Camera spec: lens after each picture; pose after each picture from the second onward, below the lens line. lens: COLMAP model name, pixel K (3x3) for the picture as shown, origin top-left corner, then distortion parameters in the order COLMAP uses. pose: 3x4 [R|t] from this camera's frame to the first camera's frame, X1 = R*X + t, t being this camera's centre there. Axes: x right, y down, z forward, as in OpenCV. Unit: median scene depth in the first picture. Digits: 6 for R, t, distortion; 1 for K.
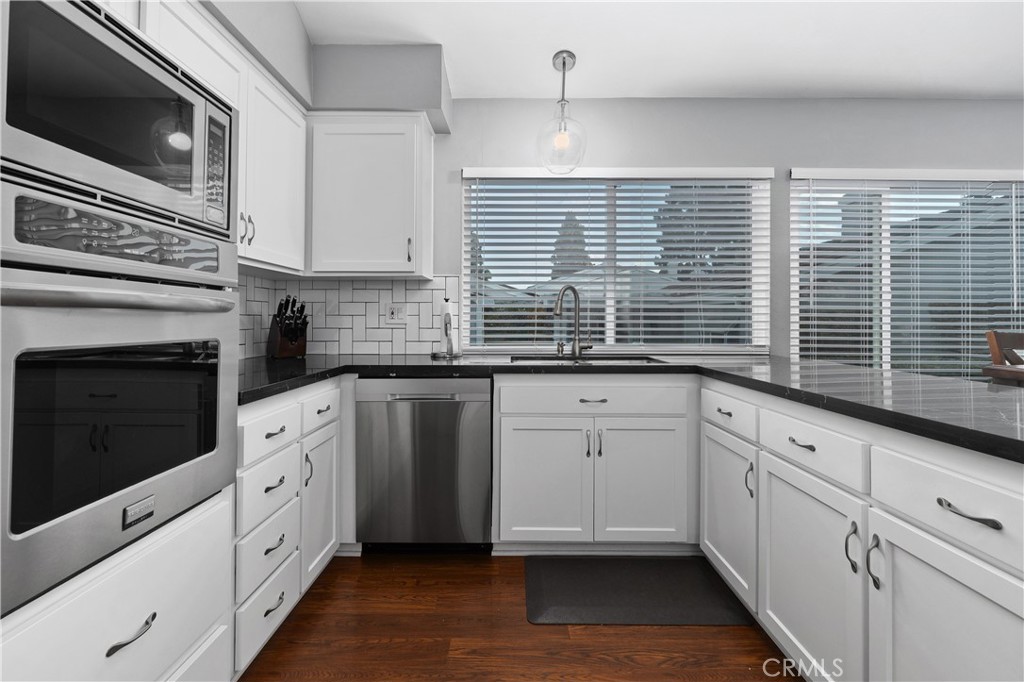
lens RADIAL K [[493.7, 0, 515.2], [0, 493.7, 308.6], [0, 0, 1]] dist [0.000664, -0.000360]
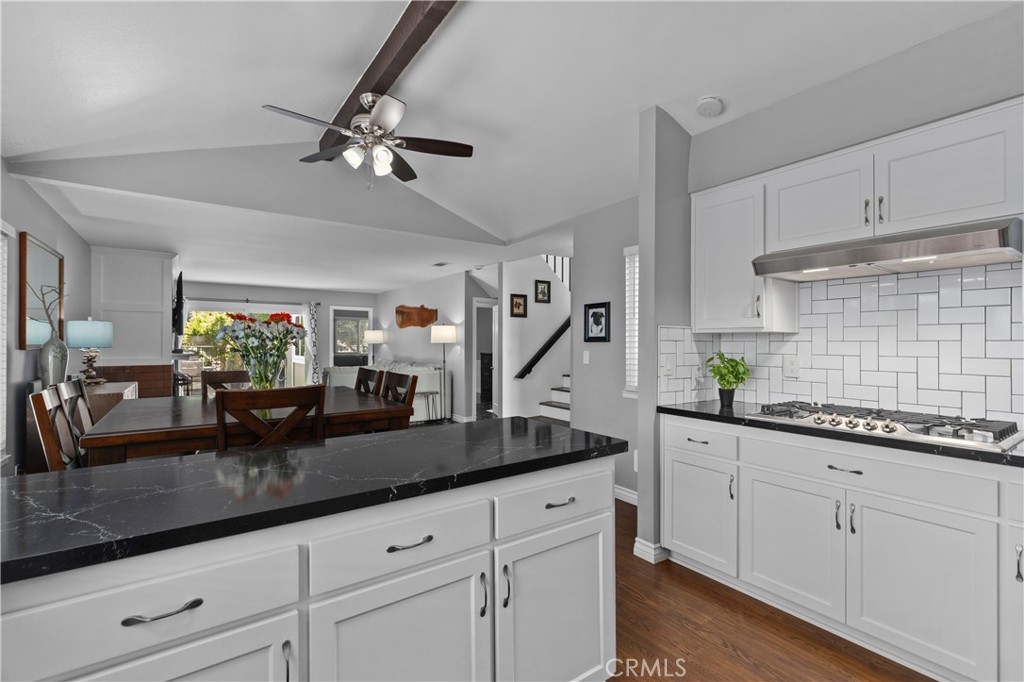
lens RADIAL K [[458.3, 0, 532.1], [0, 458.3, 341.3], [0, 0, 1]] dist [0.002027, 0.000132]
pose [[-0.599798, -0.002384, 0.800148, -0.111648], [-0.023932, 0.999602, -0.014961, -0.044621], [-0.799793, -0.028123, -0.599616, 0.753308]]
